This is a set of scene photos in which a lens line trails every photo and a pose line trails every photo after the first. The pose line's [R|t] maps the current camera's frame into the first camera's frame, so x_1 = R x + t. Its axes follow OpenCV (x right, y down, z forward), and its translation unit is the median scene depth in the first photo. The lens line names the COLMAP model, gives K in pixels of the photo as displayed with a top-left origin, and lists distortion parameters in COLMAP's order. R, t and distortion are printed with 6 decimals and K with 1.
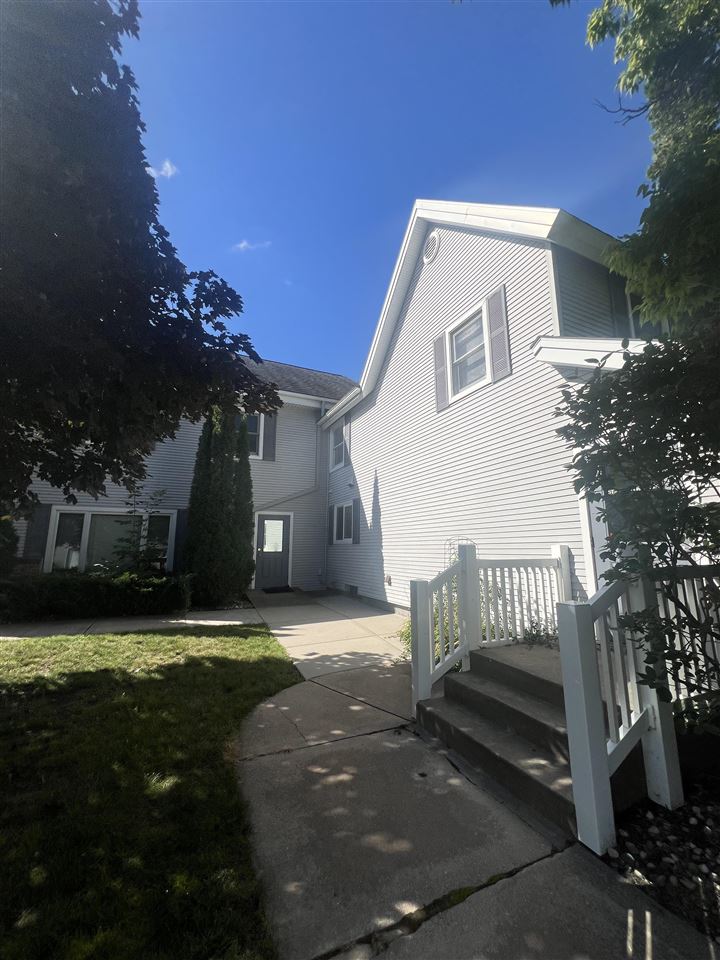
lens RADIAL K [[383.8, 0, 360.0], [0, 383.8, 480.0], [0, 0, 1]] dist [0.122742, -0.000001]
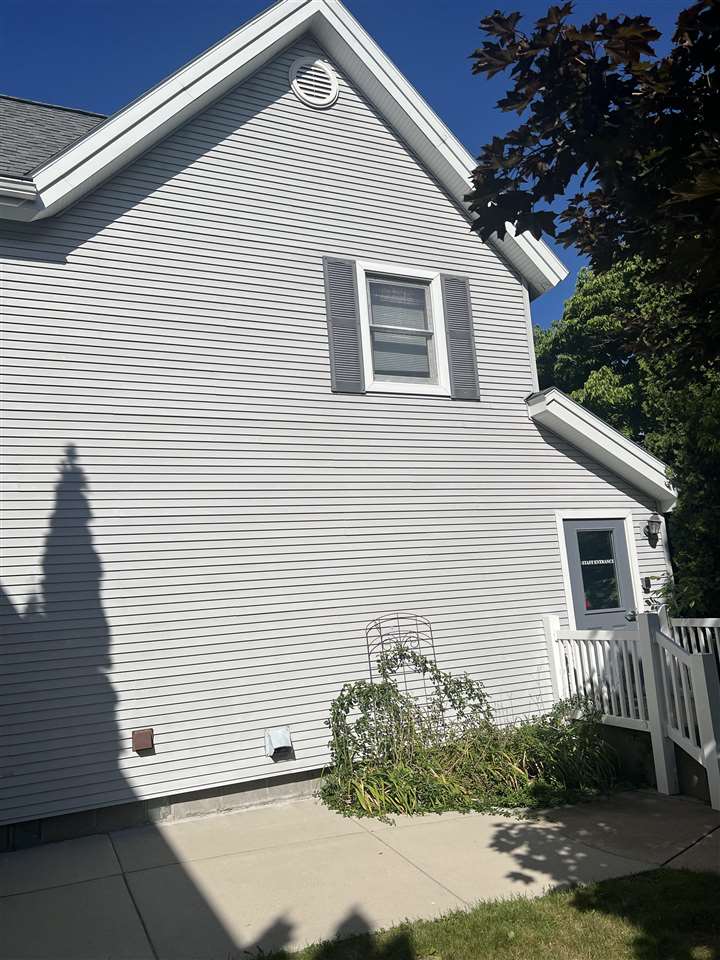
lens RADIAL K [[729.7, 0, 360.0], [0, 729.7, 480.0], [0, 0, 1]] dist [0.172045, -0.286604]
pose [[0.016091, 0.127443, 0.991715, -1.126171], [-0.116642, 0.985311, -0.124727, 0.104588], [-0.993044, -0.113668, 0.030720, 1.259447]]
